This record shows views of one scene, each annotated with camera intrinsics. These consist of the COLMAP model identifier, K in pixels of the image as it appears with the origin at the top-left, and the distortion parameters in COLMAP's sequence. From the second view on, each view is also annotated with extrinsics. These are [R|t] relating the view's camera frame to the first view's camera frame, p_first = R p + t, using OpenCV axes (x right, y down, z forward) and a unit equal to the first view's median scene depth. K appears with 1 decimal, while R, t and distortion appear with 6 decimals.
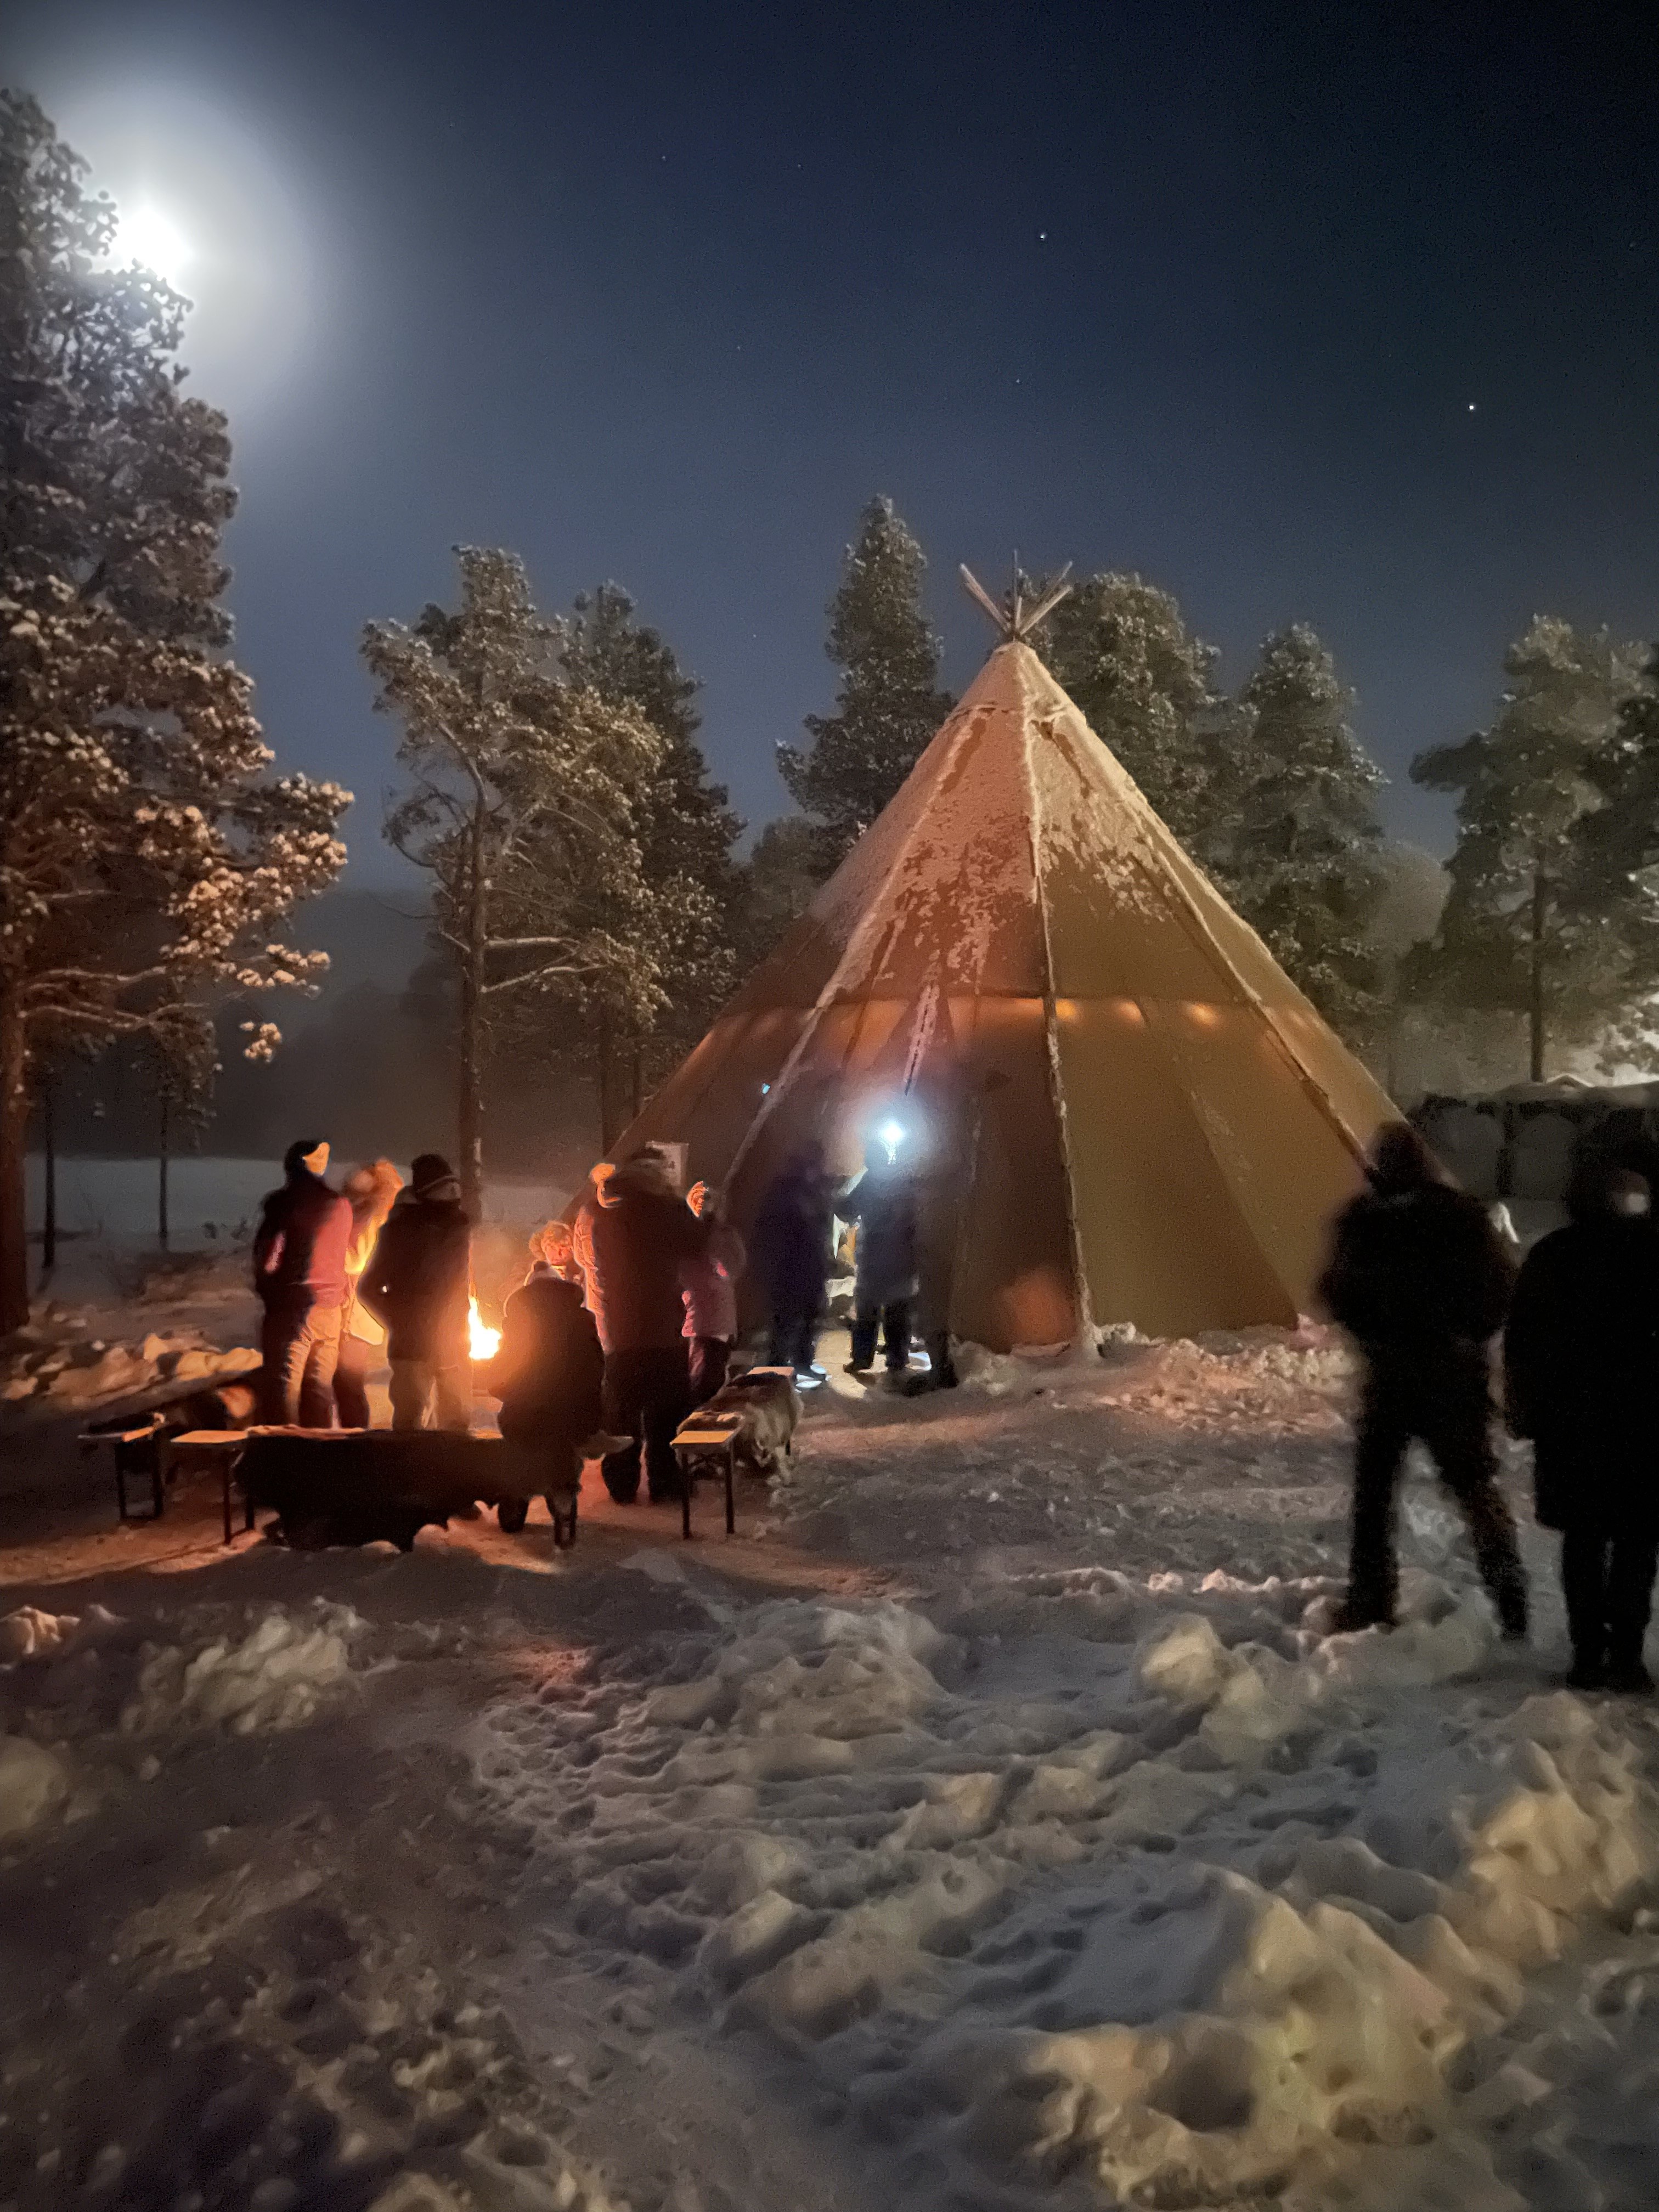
lens RADIAL K [[1671.7, 0, 829.5], [0, 1671.7, 1106.0], [0, 0, 1]] dist [0.024178, -0.000303]
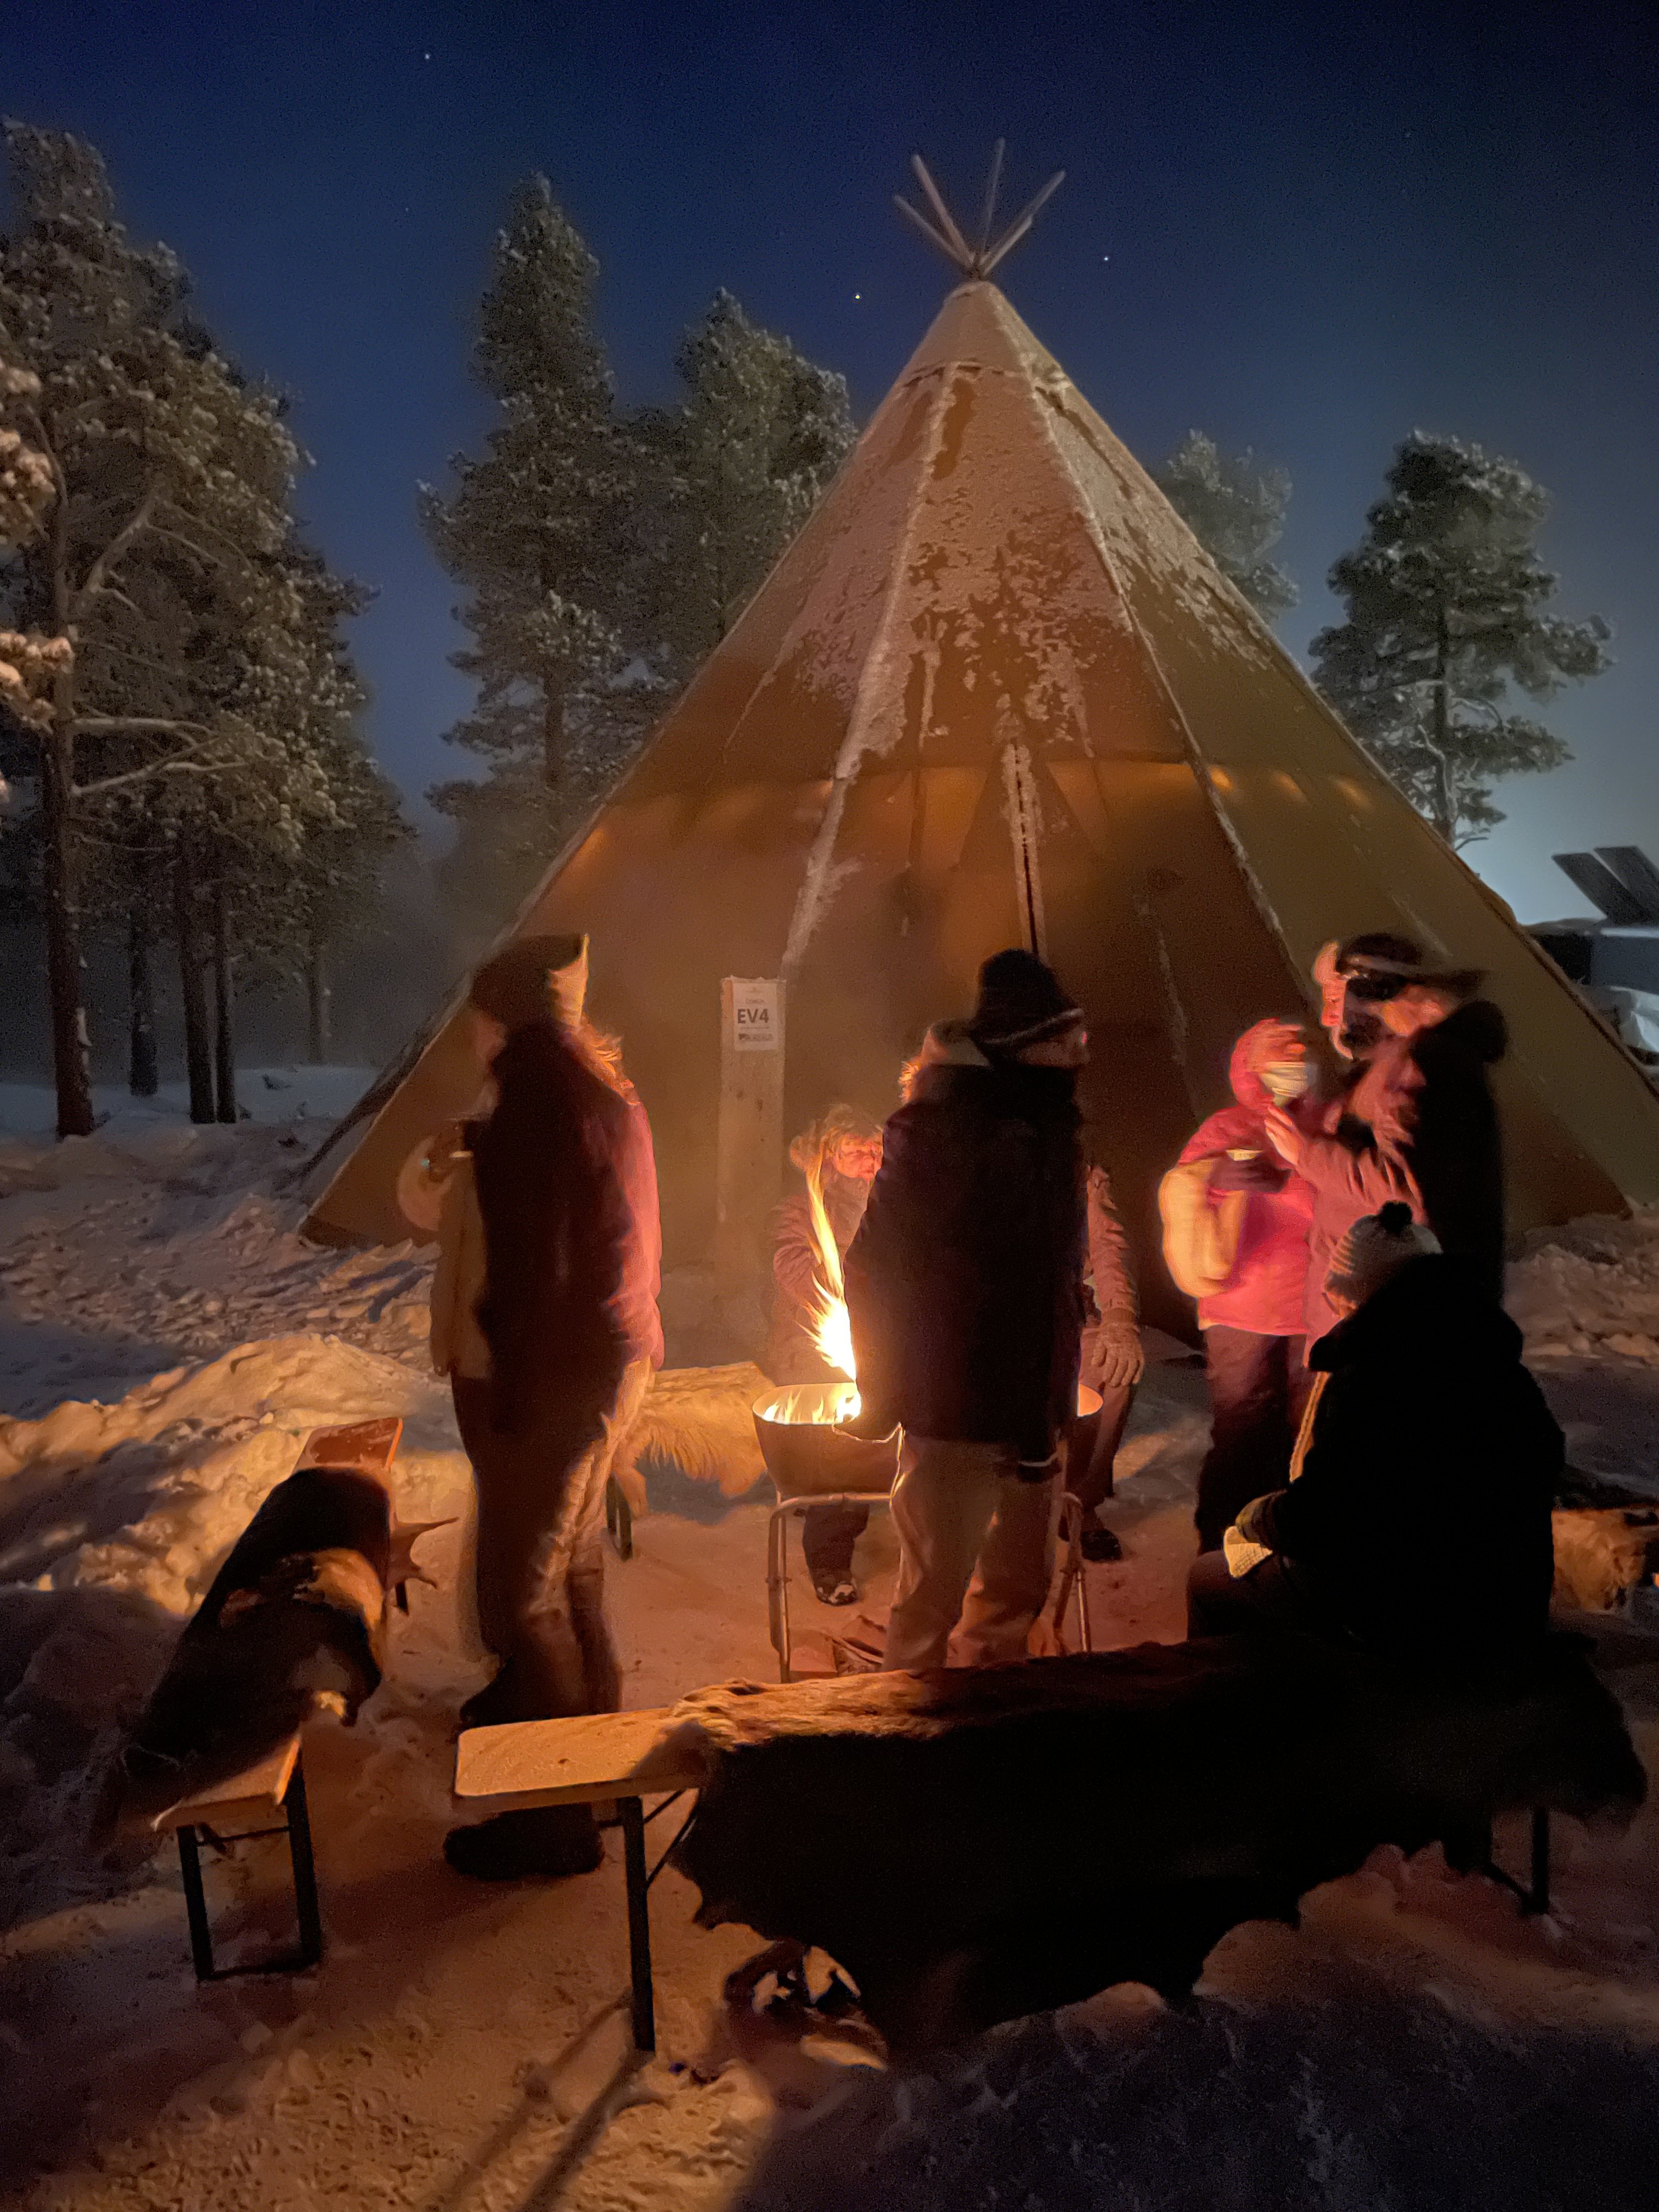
lens RADIAL K [[1671.7, 0, 829.5], [0, 1671.7, 1106.0], [0, 0, 1]] dist [0.024178, -0.000303]
pose [[0.942345, -0.044485, 0.331674, -0.224496], [0.019564, 0.996753, 0.078102, 0.017495], [-0.334071, -0.067110, 0.940156, 0.359177]]
